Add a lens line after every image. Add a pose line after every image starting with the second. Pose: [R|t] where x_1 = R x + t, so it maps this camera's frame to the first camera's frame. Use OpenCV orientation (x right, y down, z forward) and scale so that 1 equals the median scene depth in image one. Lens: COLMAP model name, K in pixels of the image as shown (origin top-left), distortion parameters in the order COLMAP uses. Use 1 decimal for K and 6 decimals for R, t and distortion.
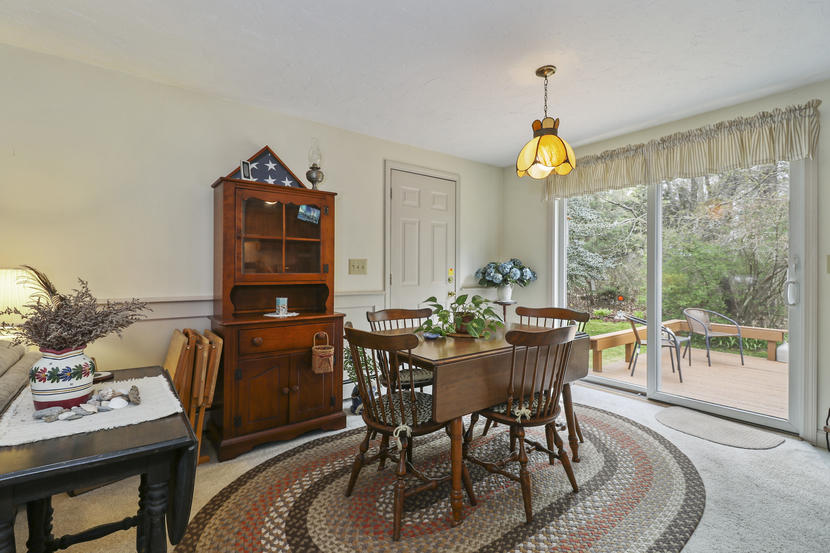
lens RADIAL K [[385.8, 0, 416.8], [0, 385.8, 265.3], [0, 0, 1]] dist [0.005745, -0.009316]
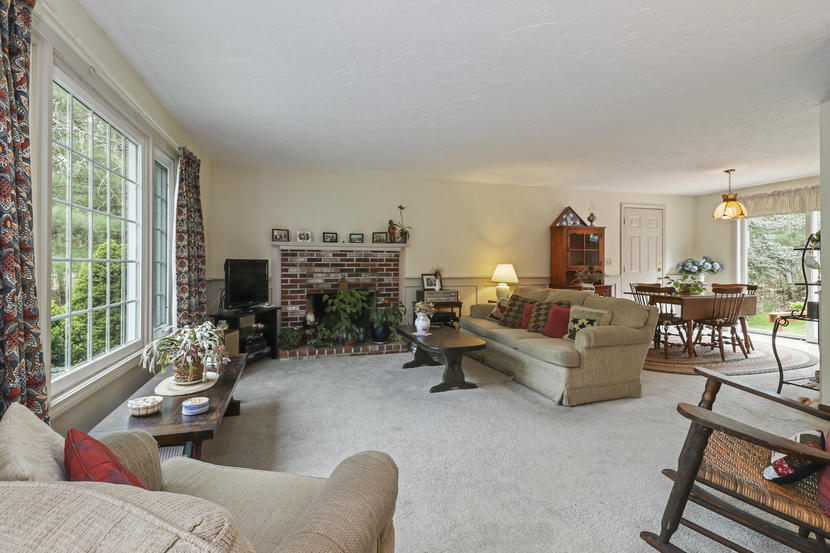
lens RADIAL K [[385.8, 0, 411.0], [0, 385.8, 260.6], [0, 0, 1]] dist [0.005745, -0.009316]
pose [[0.932129, -0.009174, -0.362011, -0.421189], [0.010846, 0.999938, 0.002588, -0.024014], [0.361965, -0.006339, 0.932170, -1.263447]]
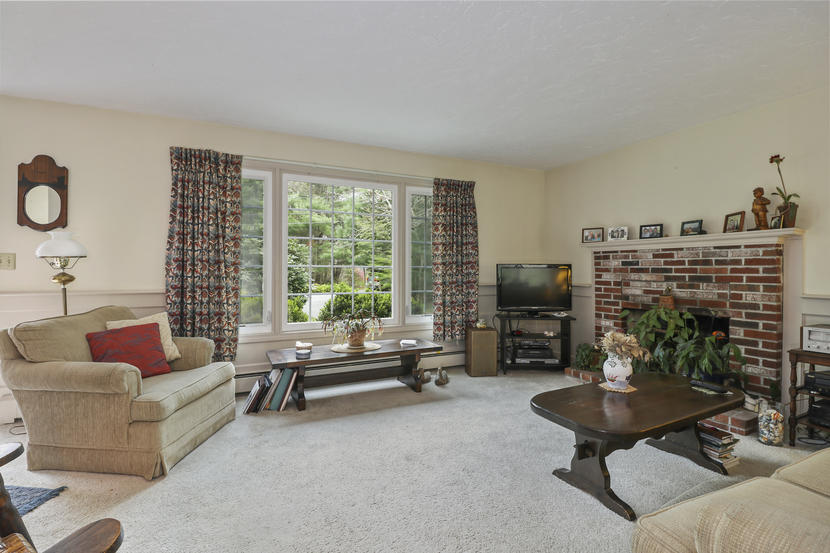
lens RADIAL K [[385.8, 0, 414.2], [0, 385.8, 273.4], [0, 0, 1]] dist [0.005745, -0.009316]
pose [[-0.219457, 0.001999, -0.975620, -0.029112], [0.010504, 0.999945, -0.000314, -0.001719], [0.975566, -0.010317, -0.219466, -0.268304]]
